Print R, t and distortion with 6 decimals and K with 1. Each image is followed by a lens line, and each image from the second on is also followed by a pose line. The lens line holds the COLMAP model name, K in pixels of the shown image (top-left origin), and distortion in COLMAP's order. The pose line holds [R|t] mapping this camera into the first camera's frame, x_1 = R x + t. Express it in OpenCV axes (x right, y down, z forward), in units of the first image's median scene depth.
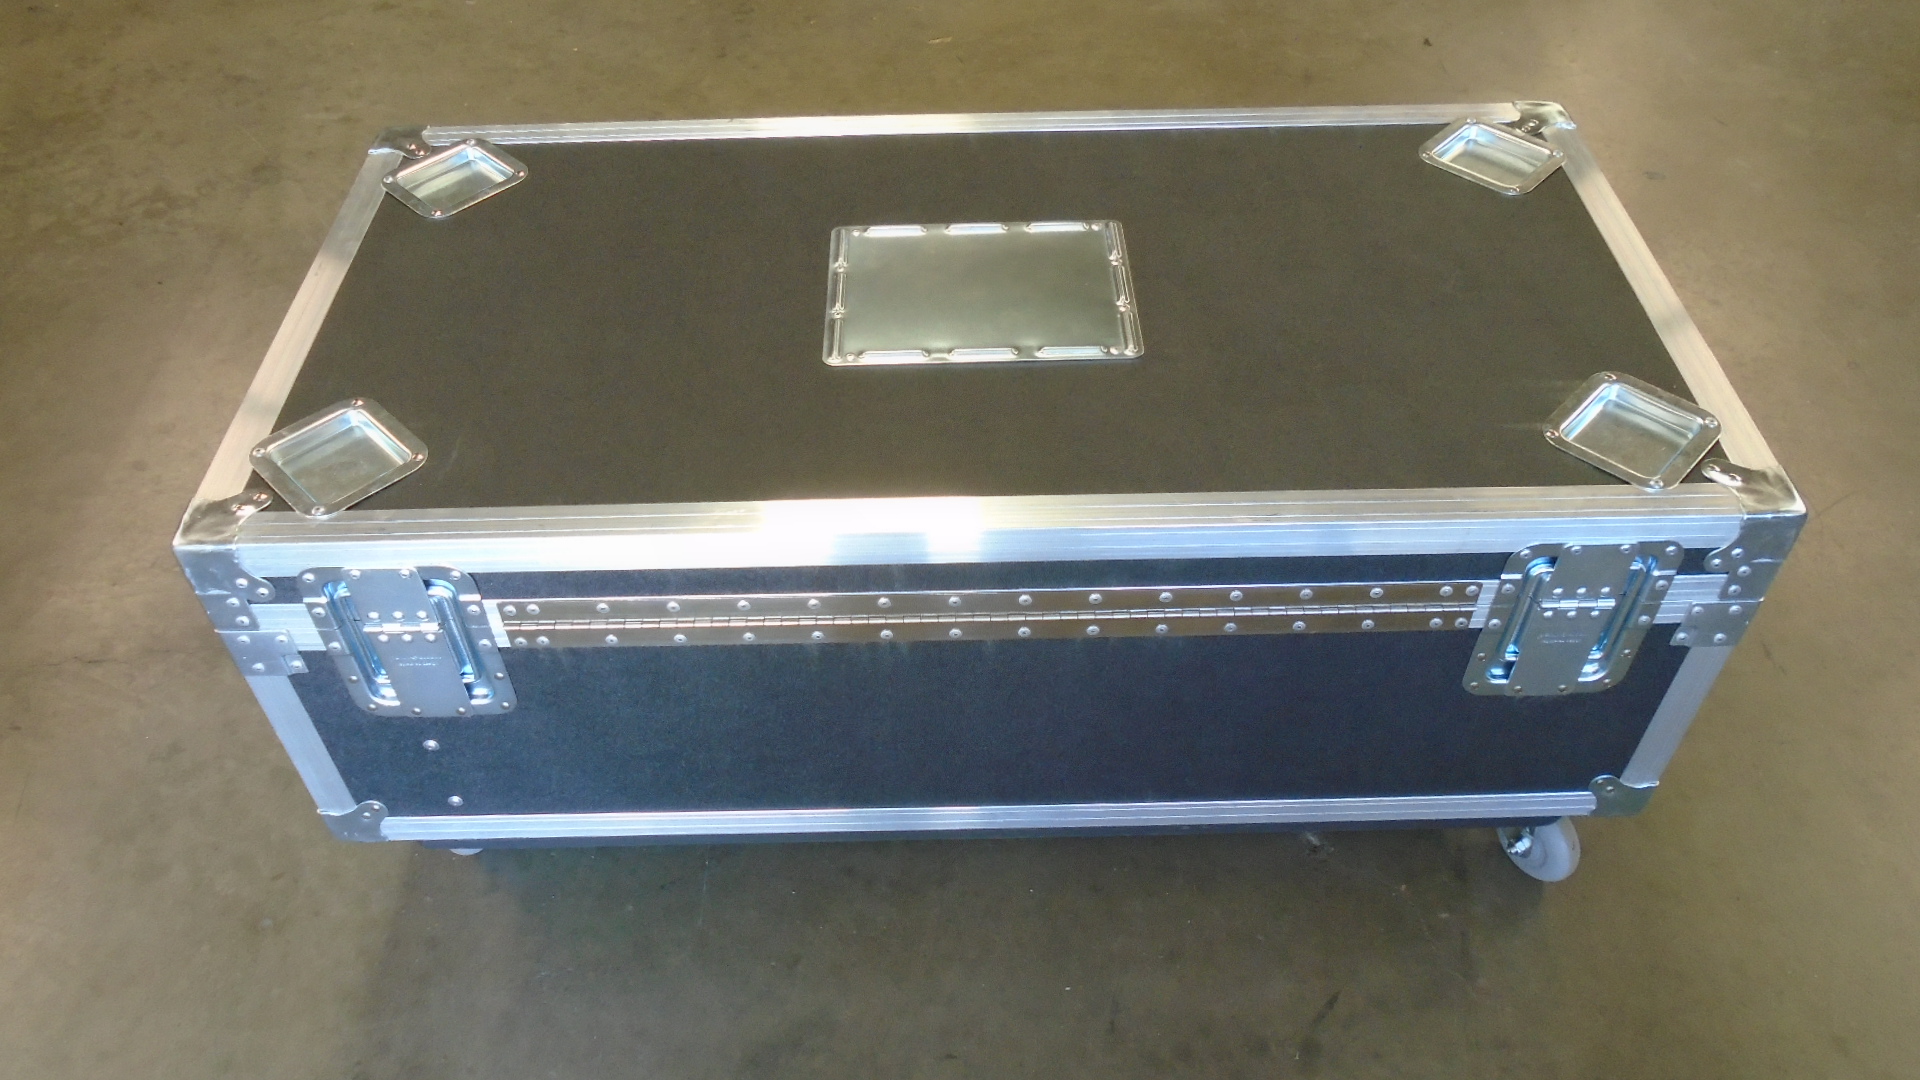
lens RADIAL K [[1475.9, 0, 961.9], [0, 1475.9, 544.2], [0, 0, 1]] dist [-0.016143, 0.013698]
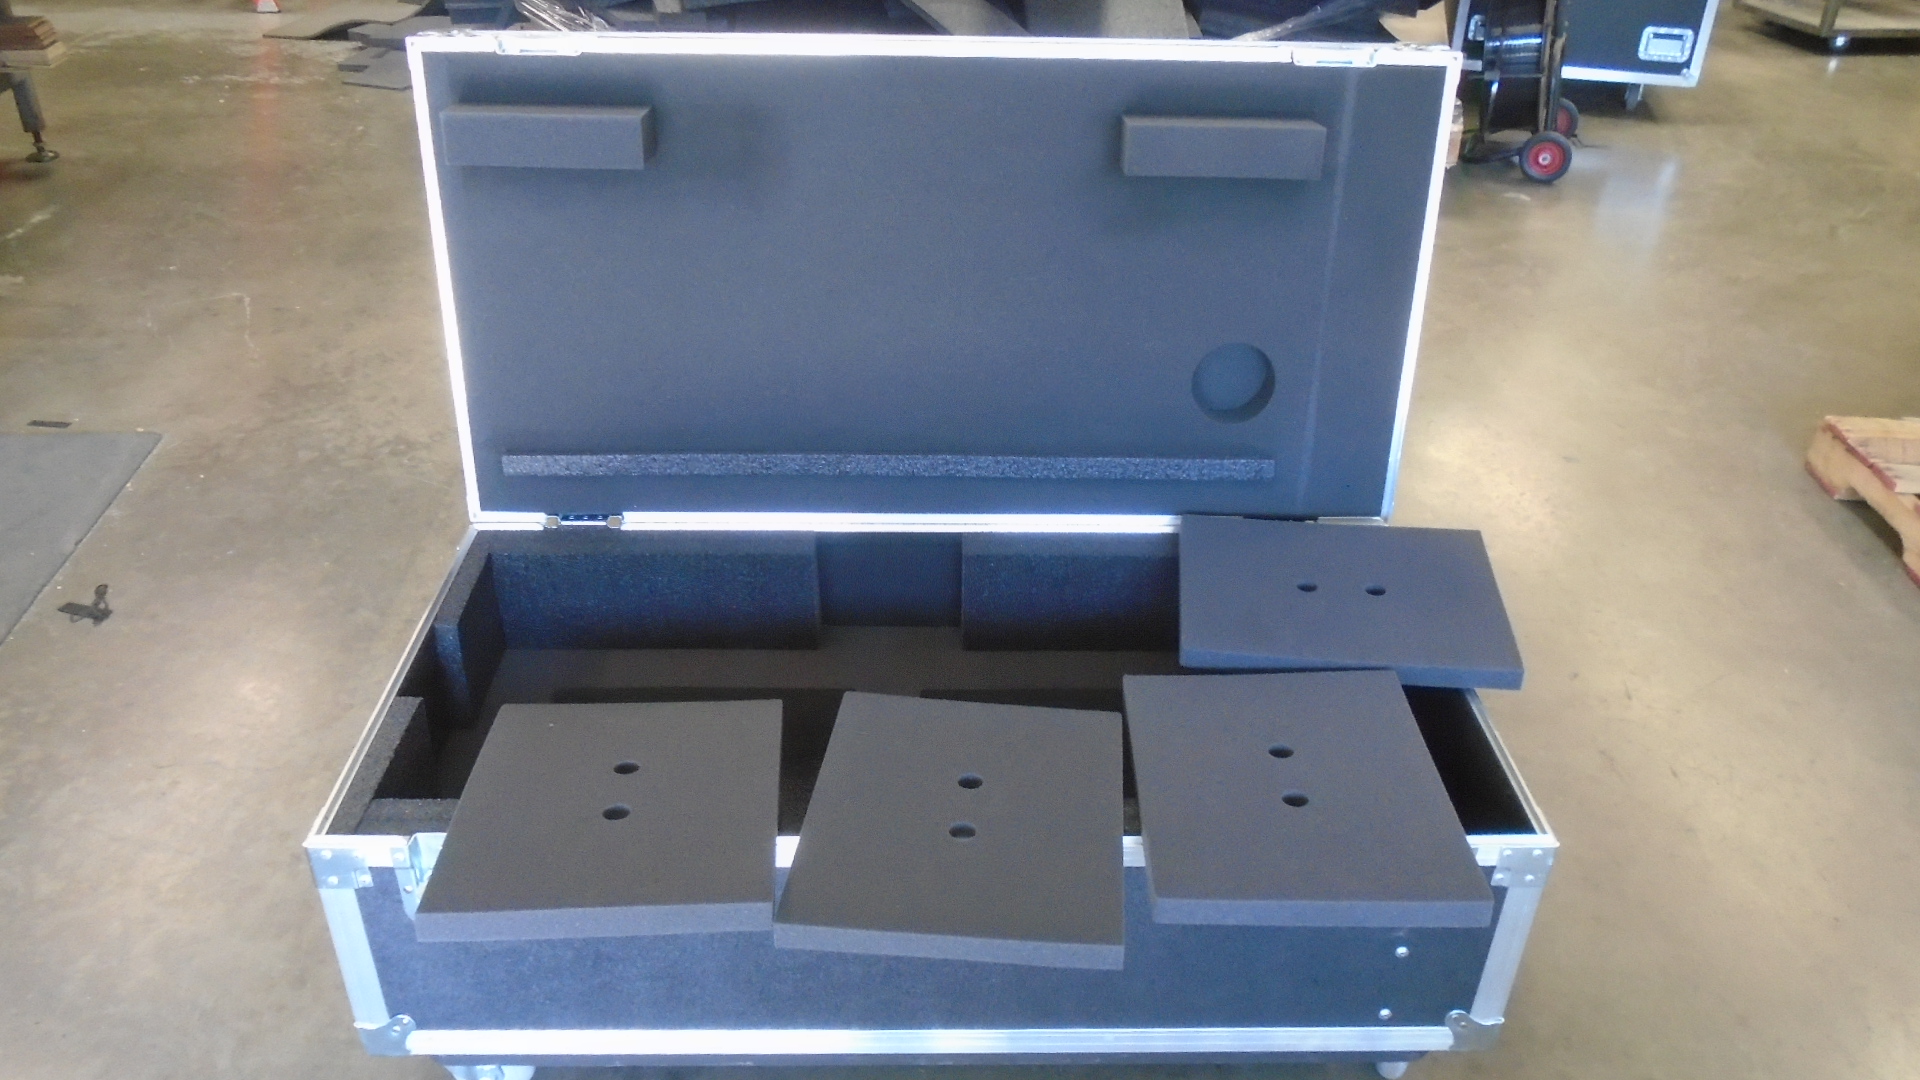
lens RADIAL K [[1475.9, 0, 970.7], [0, 1475.9, 524.4], [0, 0, 1]] dist [-0.016143, 0.013698]
pose [[0.999347, 0.027622, 0.023302, -0.083831], [-0.020816, 0.967082, -0.253613, 0.142997], [-0.029541, 0.252962, 0.967025, -0.219871]]
